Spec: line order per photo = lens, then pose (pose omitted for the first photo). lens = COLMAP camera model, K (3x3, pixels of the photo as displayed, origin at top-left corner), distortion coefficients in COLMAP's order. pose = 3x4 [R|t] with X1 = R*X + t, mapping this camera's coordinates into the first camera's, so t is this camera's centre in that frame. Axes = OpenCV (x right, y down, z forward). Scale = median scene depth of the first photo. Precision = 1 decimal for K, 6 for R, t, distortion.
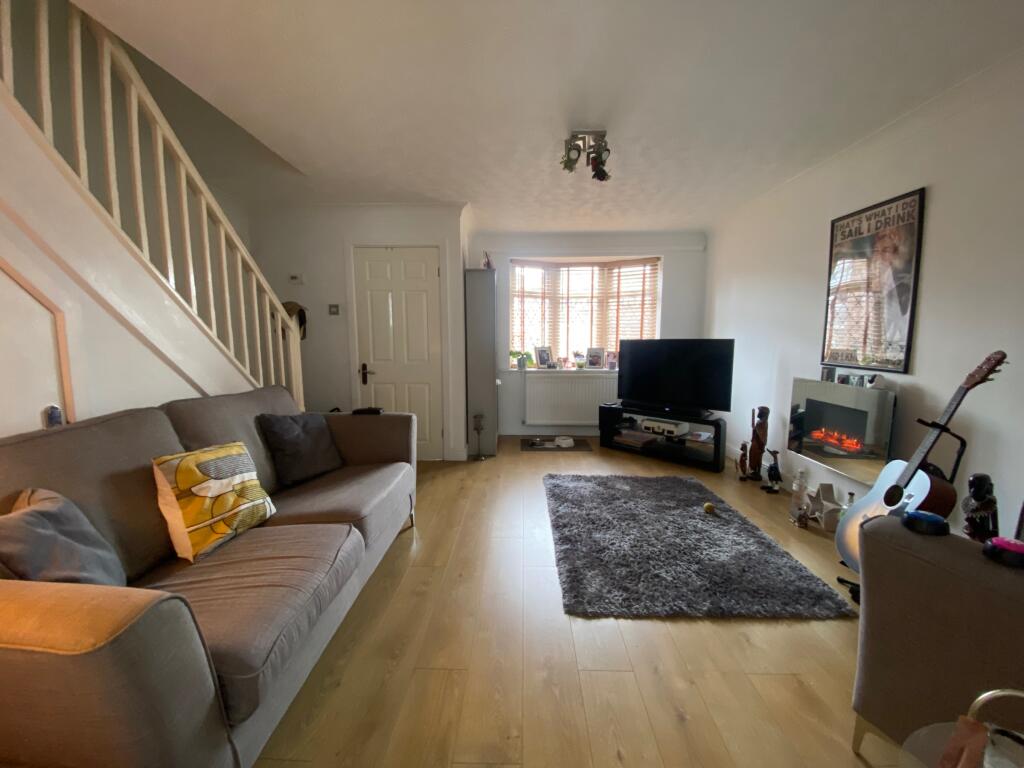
lens RADIAL K [[417.9, 0, 511.1], [0, 417.9, 383.2], [0, 0, 1]] dist [0.032585, -0.025688]
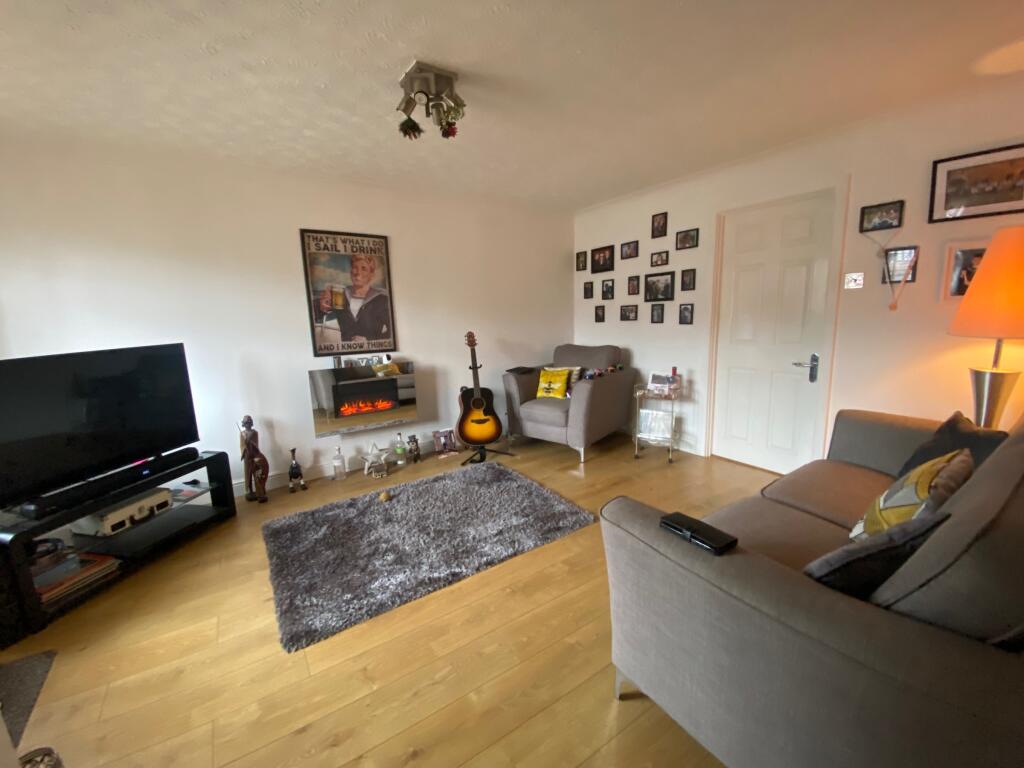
lens RADIAL K [[417.9, 0, 511.1], [0, 417.9, 383.2], [0, 0, 1]] dist [0.032585, -0.025688]
pose [[-0.590729, -0.107953, 0.799616, -0.571016], [0.128699, 0.965716, 0.225455, -0.186612], [-0.796540, 0.236093, -0.556582, 1.406847]]
